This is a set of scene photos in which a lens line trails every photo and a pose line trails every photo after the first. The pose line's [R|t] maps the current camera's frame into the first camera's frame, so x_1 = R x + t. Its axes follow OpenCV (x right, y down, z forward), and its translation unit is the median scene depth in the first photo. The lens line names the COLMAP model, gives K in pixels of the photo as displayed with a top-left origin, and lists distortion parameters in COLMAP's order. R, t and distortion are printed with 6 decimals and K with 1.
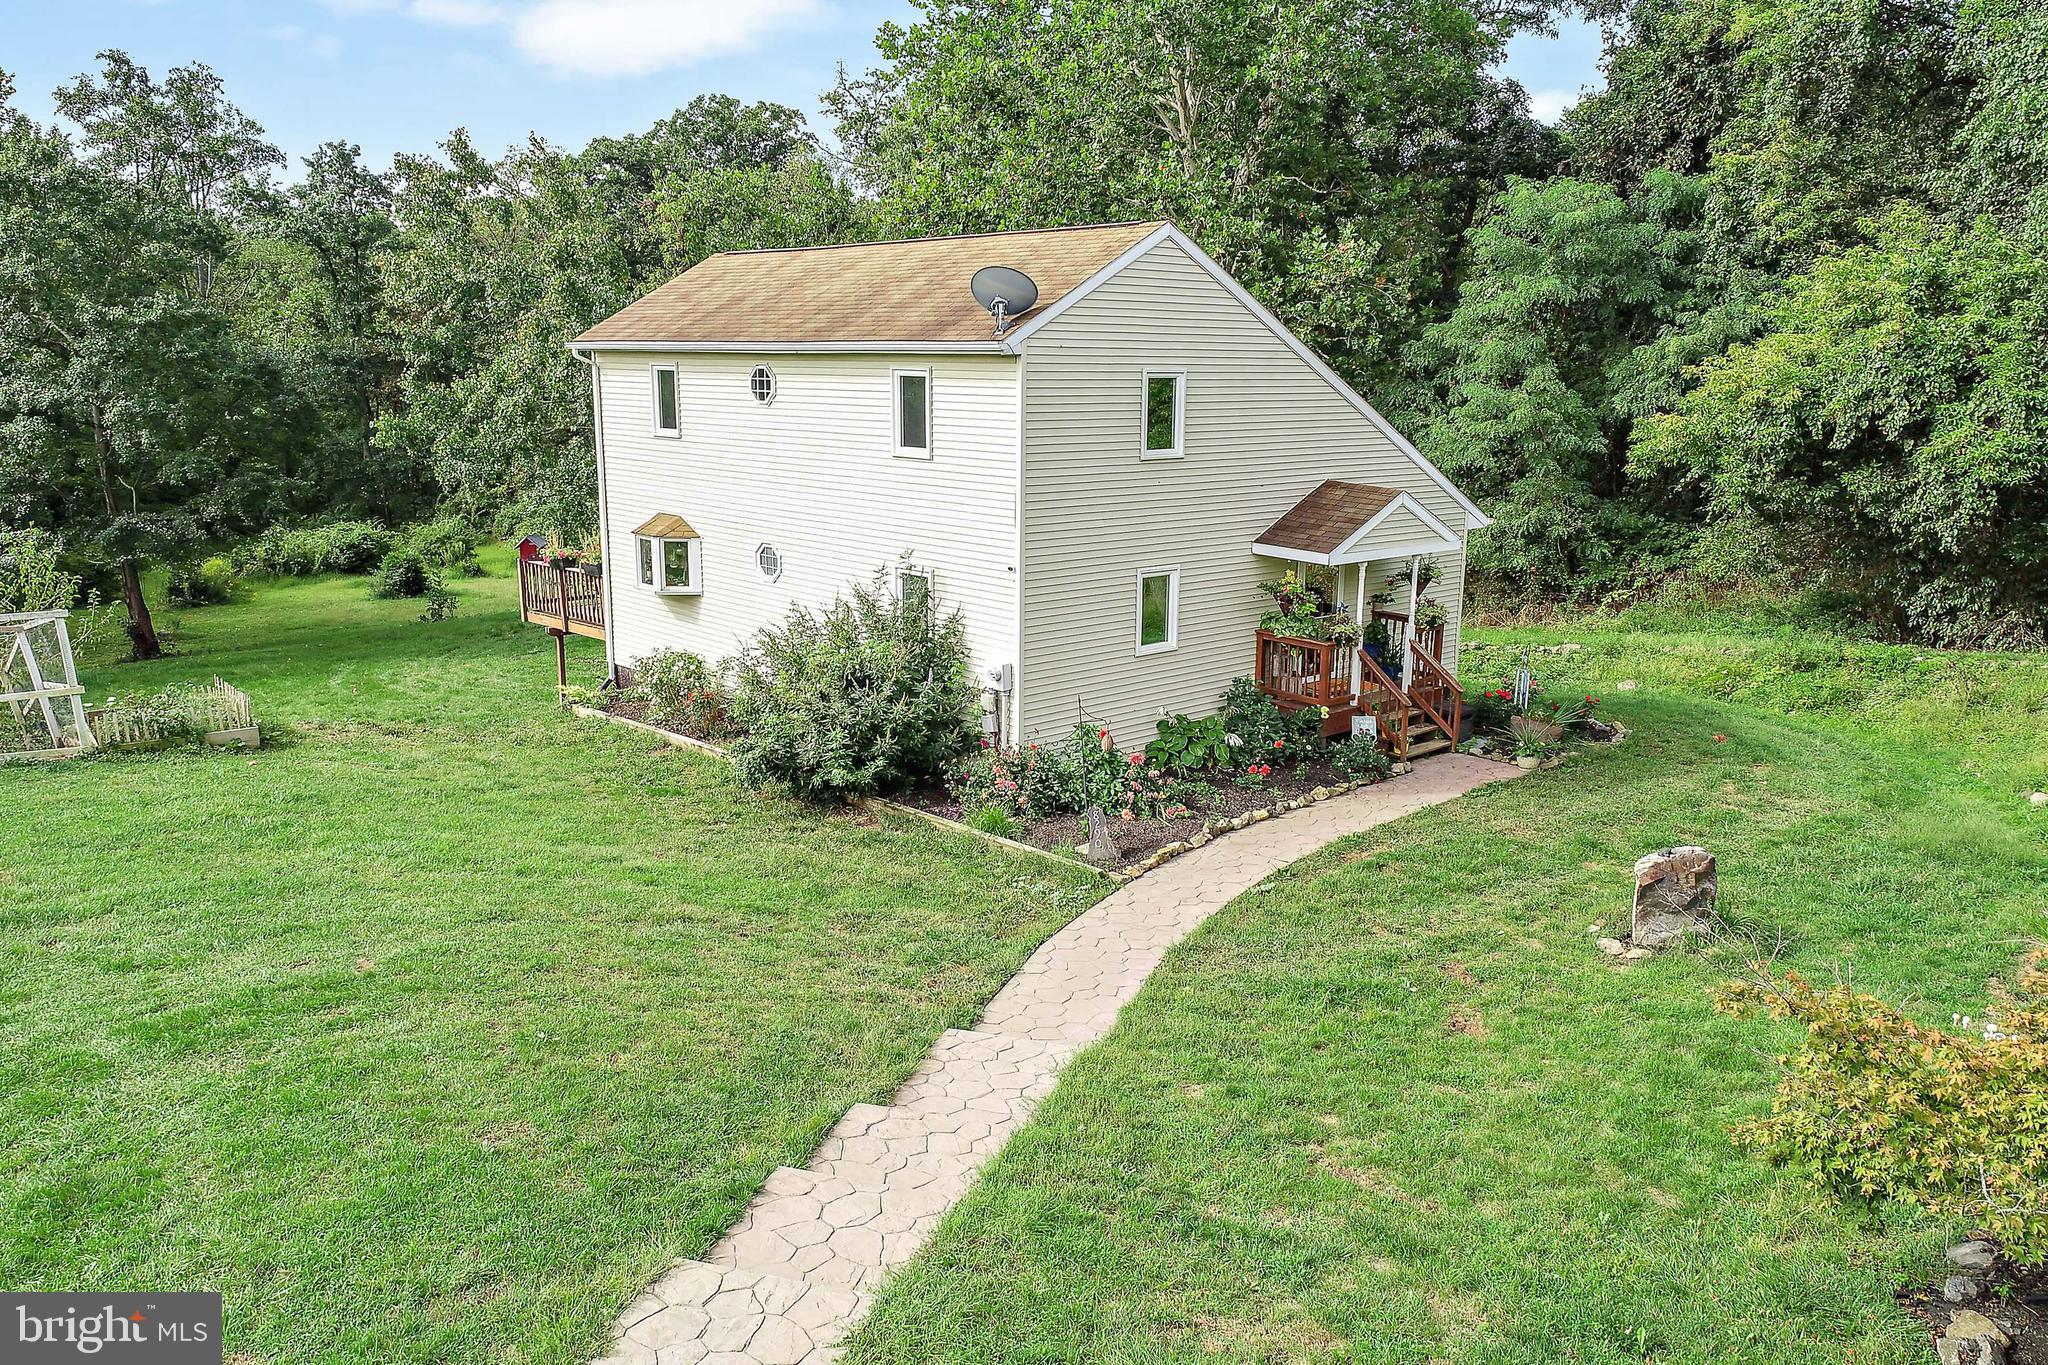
lens RADIAL K [[1220.6, 0, 1024.0], [0, 1220.6, 682.5], [0, 0, 1]] dist [-0.001376, -0.002454]
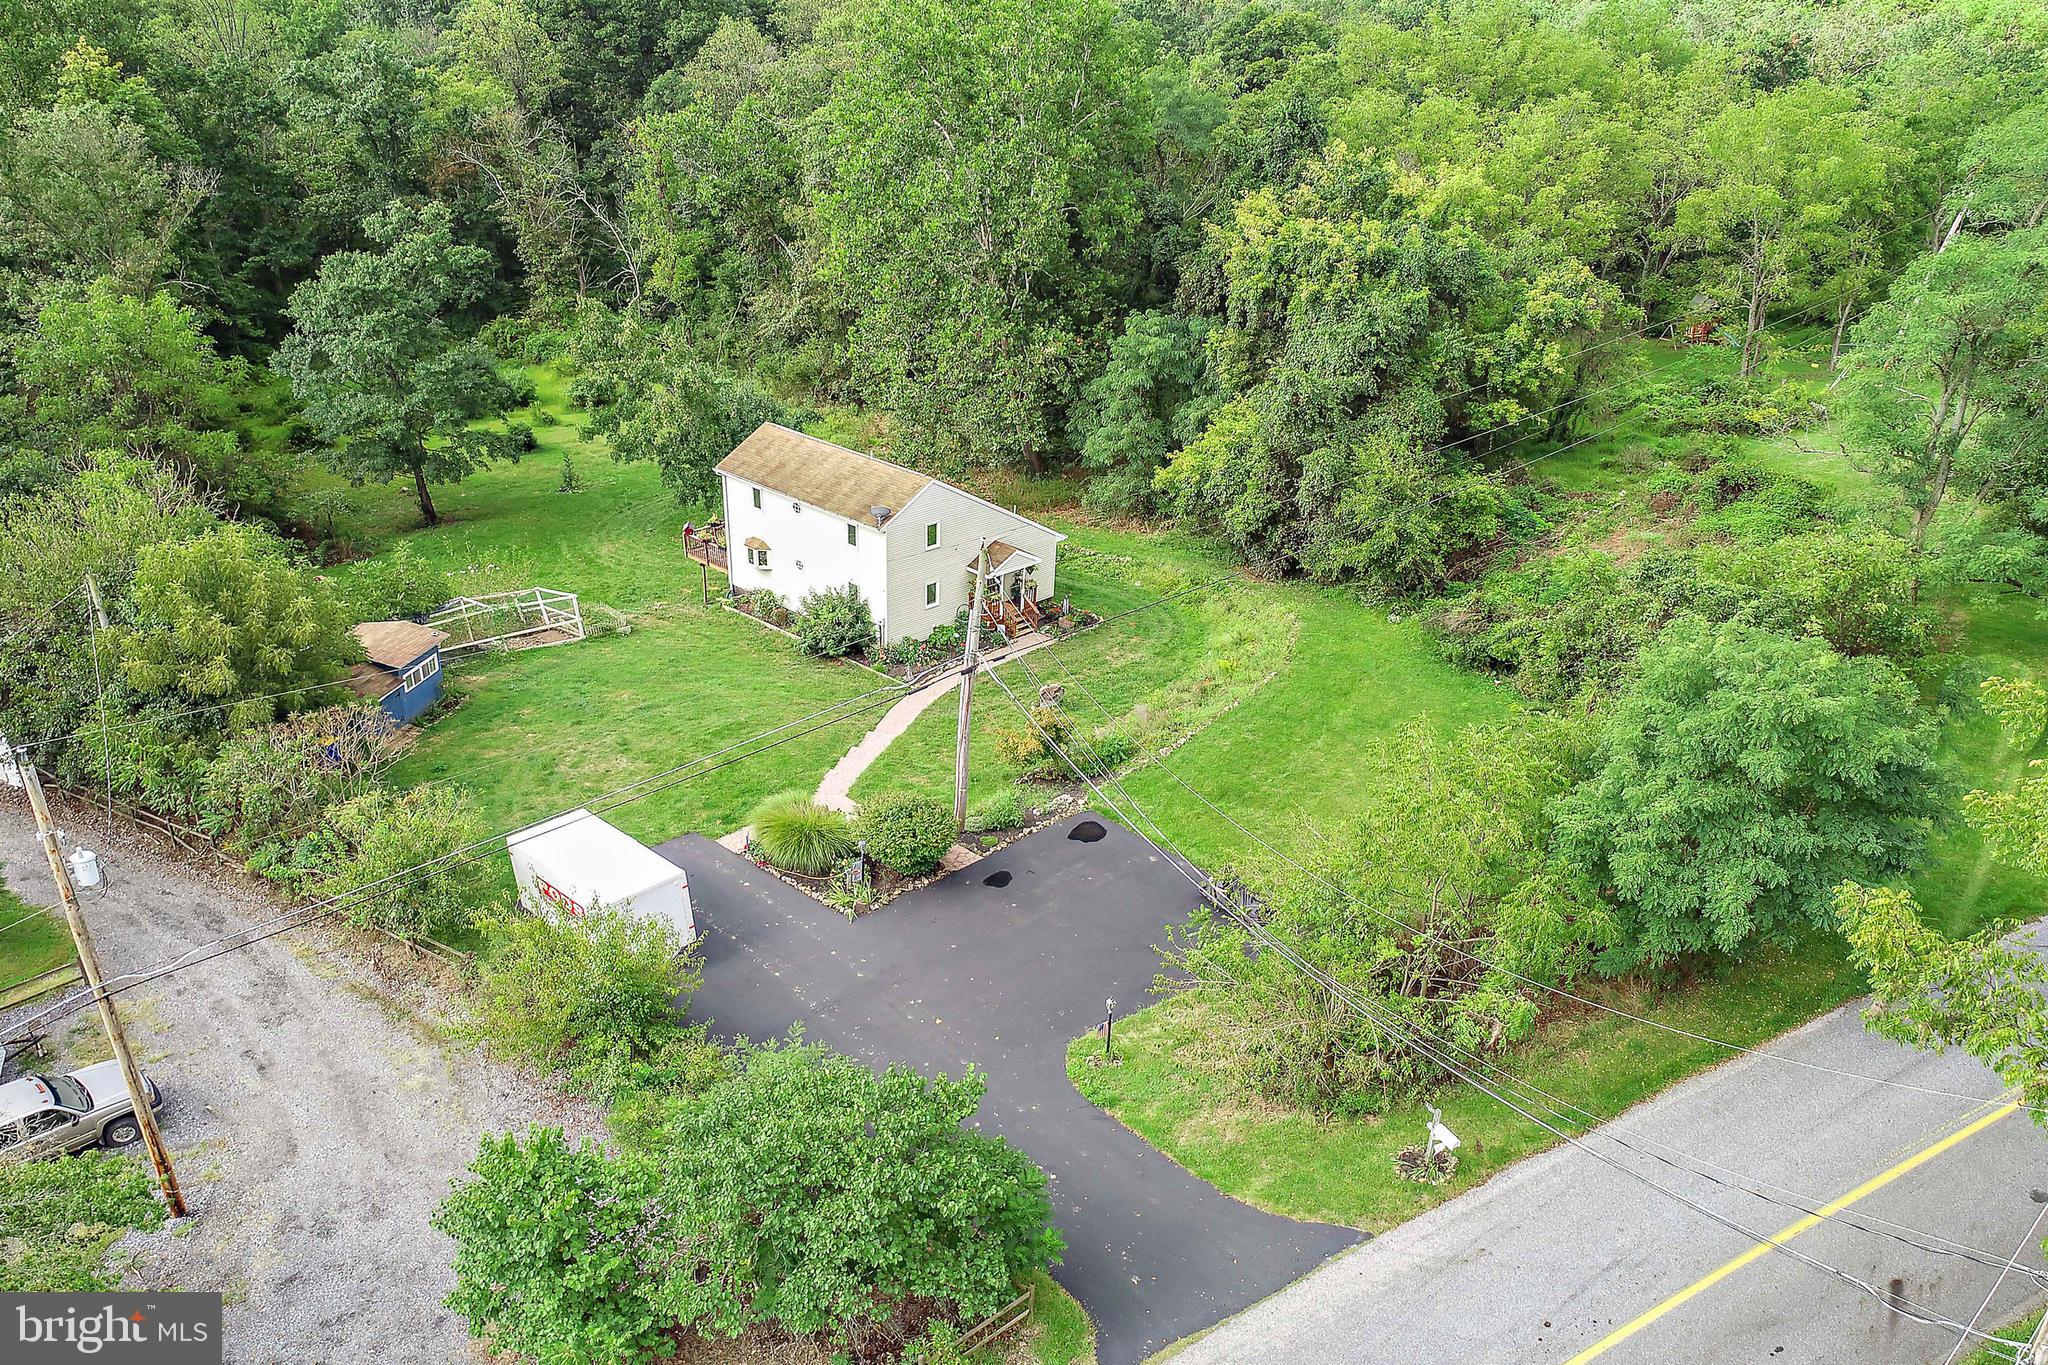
lens RADIAL K [[1425.8, 0, 1024.0], [0, 1425.8, 682.5], [0, 0, 1]] dist [0.002178, 0.000539]
pose [[0.997966, -0.001815, 0.063727, 0.113438], [-0.016883, 0.956384, 0.291625, -0.920335], [-0.061477, -0.292108, 0.954408, -2.578133]]
